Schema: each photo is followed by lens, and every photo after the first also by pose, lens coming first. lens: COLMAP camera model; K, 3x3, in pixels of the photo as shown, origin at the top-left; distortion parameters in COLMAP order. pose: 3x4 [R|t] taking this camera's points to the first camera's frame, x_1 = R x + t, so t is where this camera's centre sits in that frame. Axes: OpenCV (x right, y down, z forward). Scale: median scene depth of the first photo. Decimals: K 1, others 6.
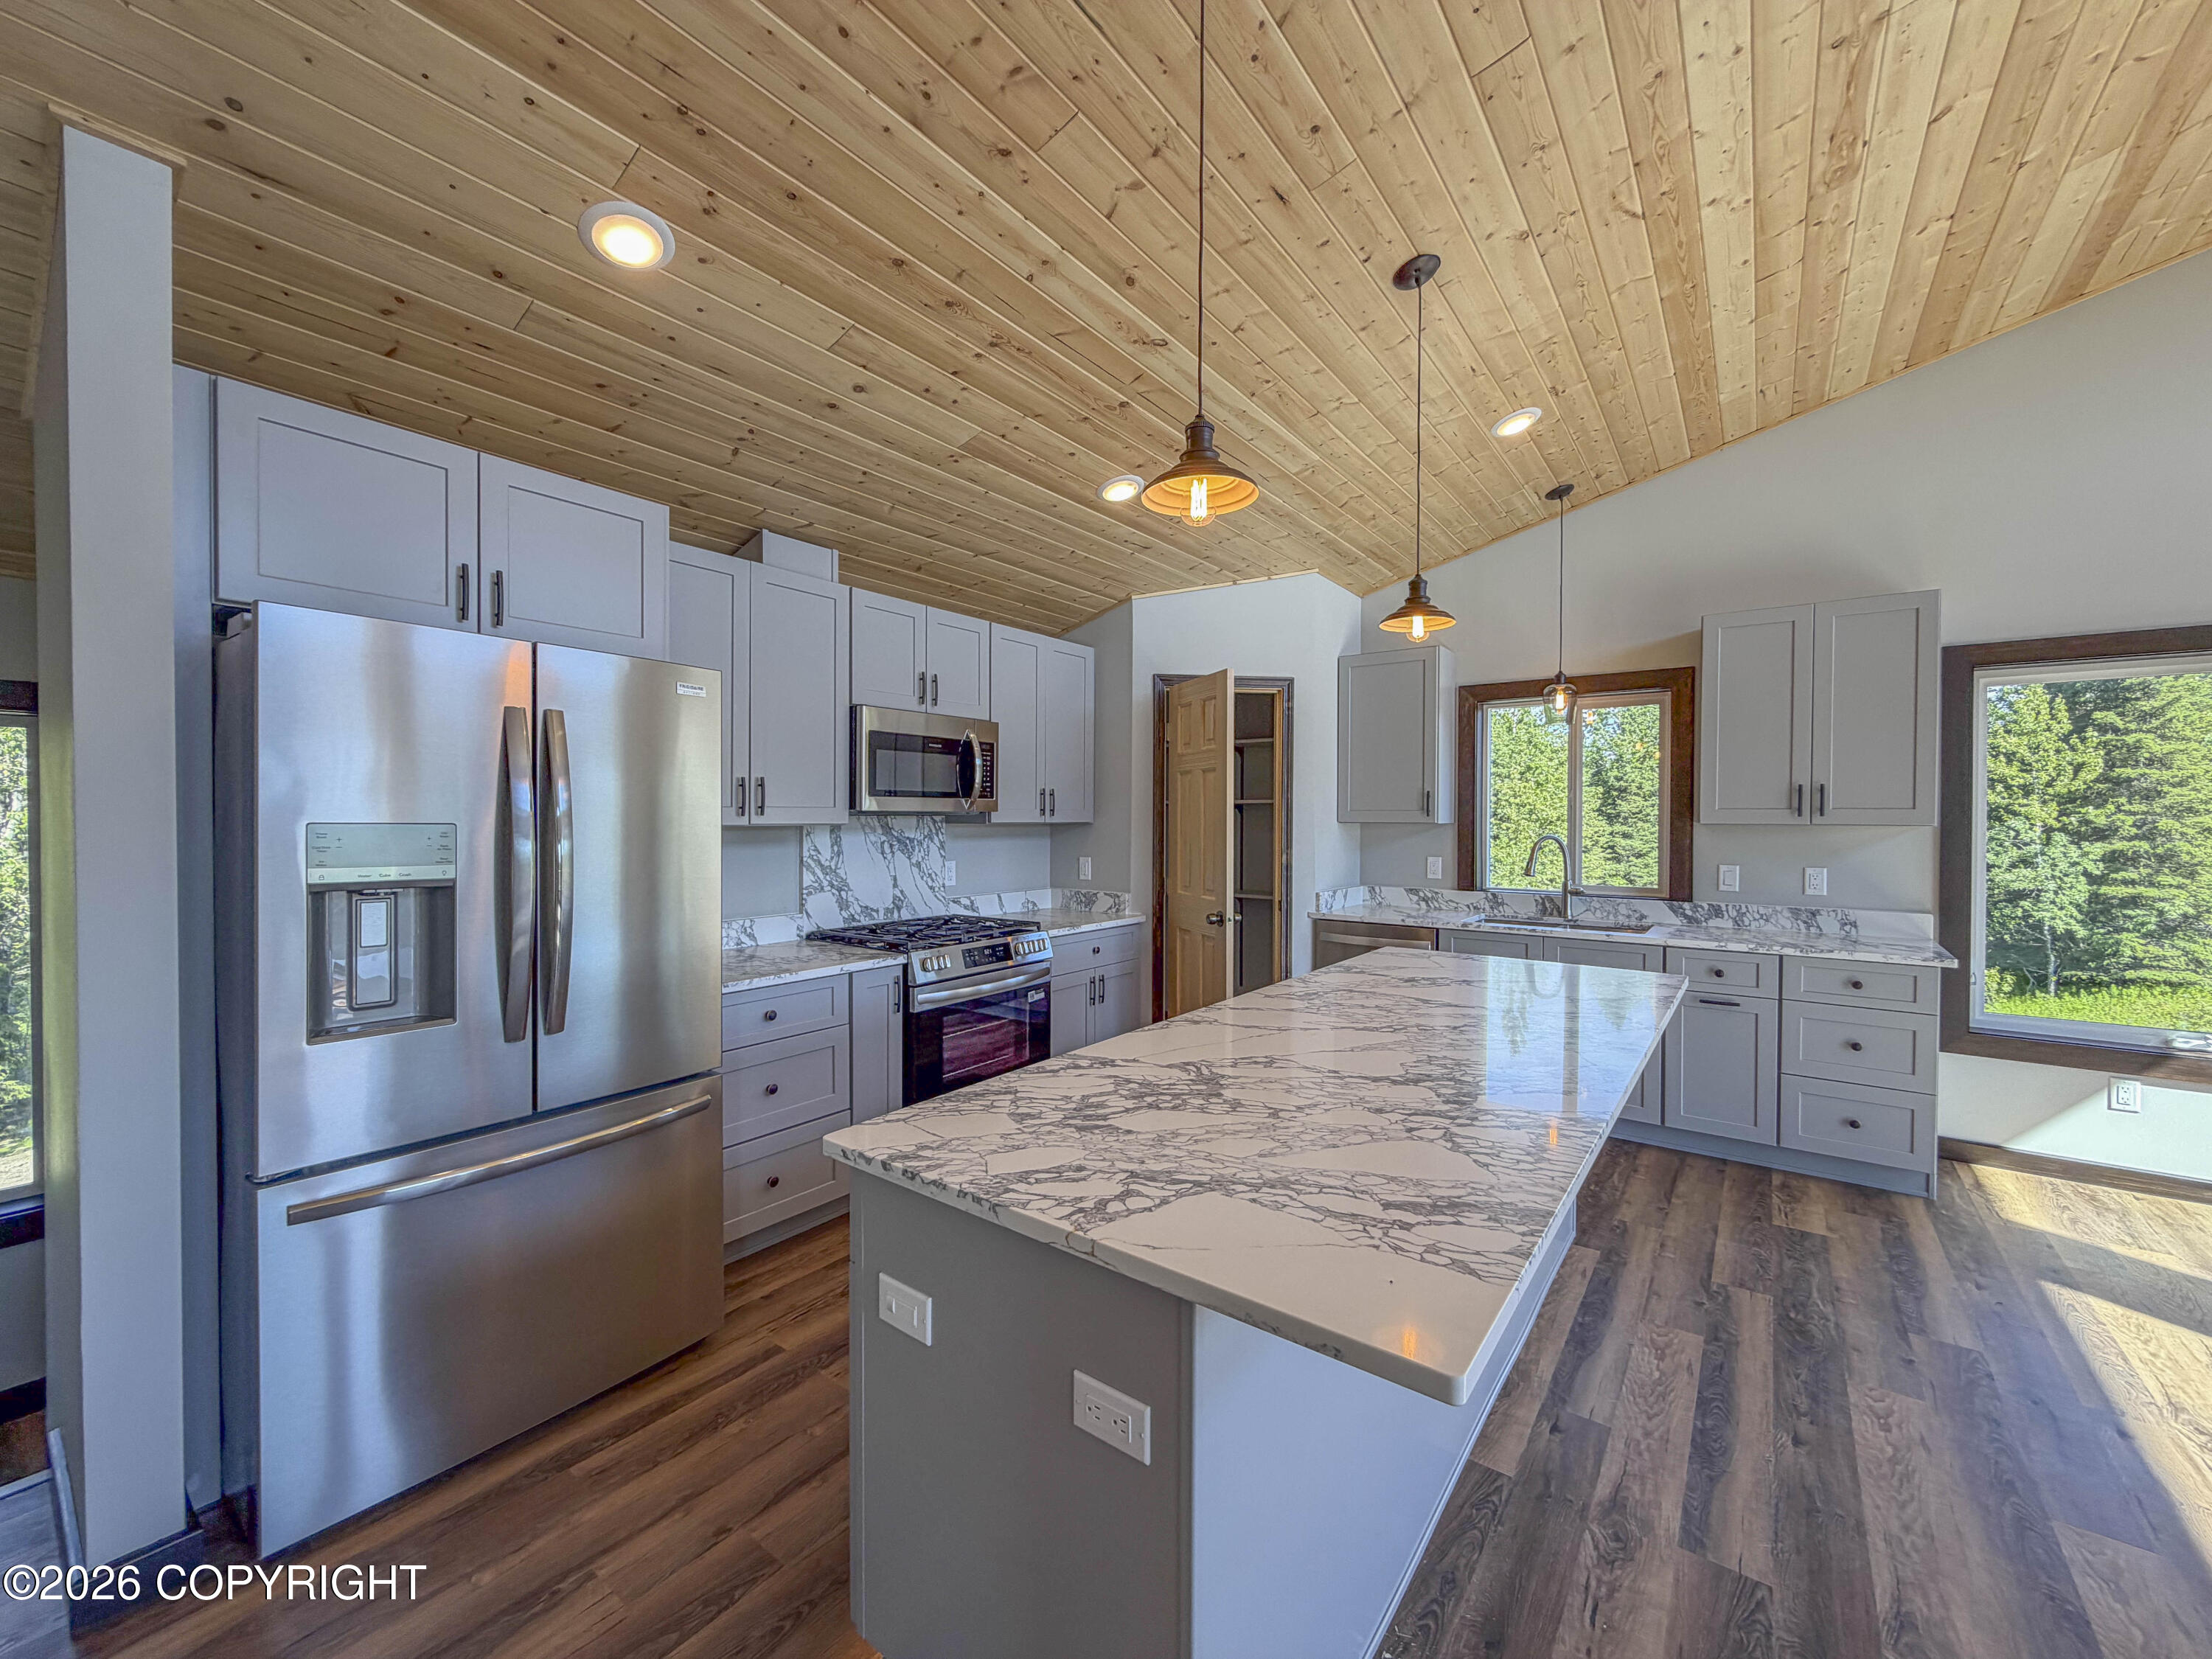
lens RADIAL K [[884.5, 0, 1106.0], [0, 884.5, 829.5], [0, 0, 1]] dist [0.002046, 0.000394]
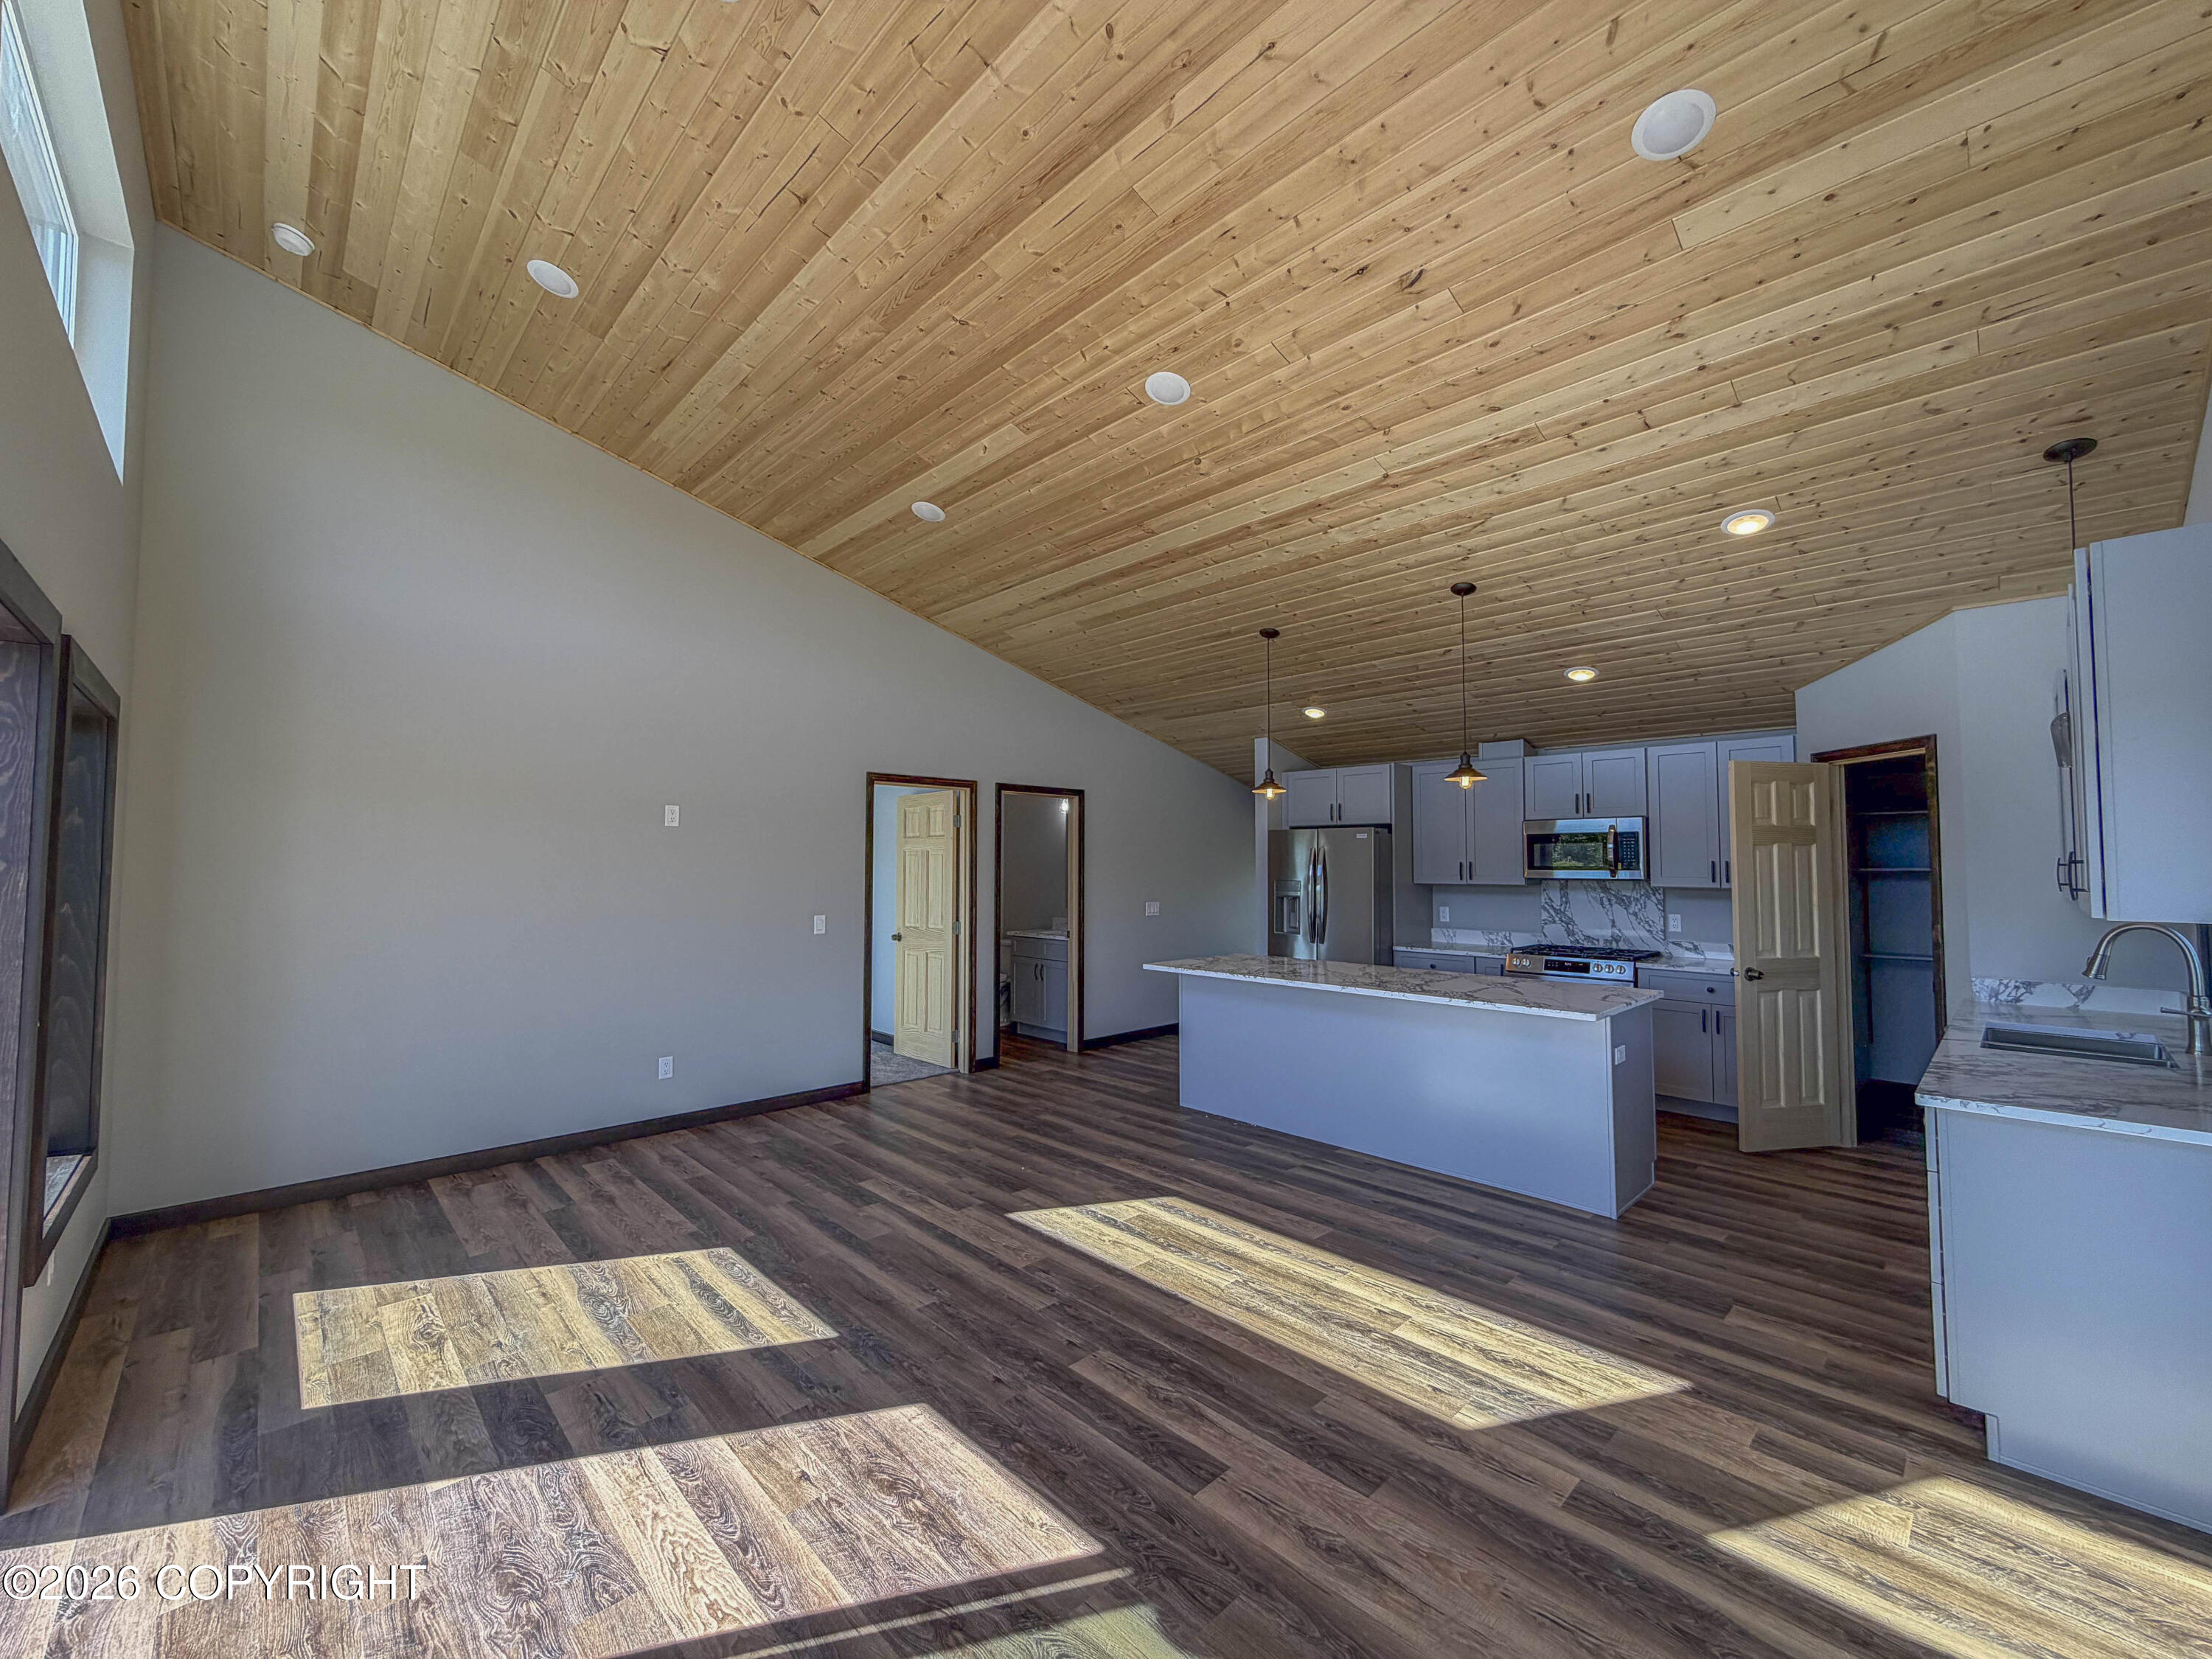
lens RADIAL K [[912.8, 0, 1075.1], [0, 912.8, 826.8], [0, 0, 1]] dist [-0.001818, -0.000506]
pose [[-0.192785, -0.047359, -0.980097, 1.831043], [-0.022352, 0.998787, -0.043865, -0.023312], [0.980986, 0.013451, -0.193610, 0.453569]]
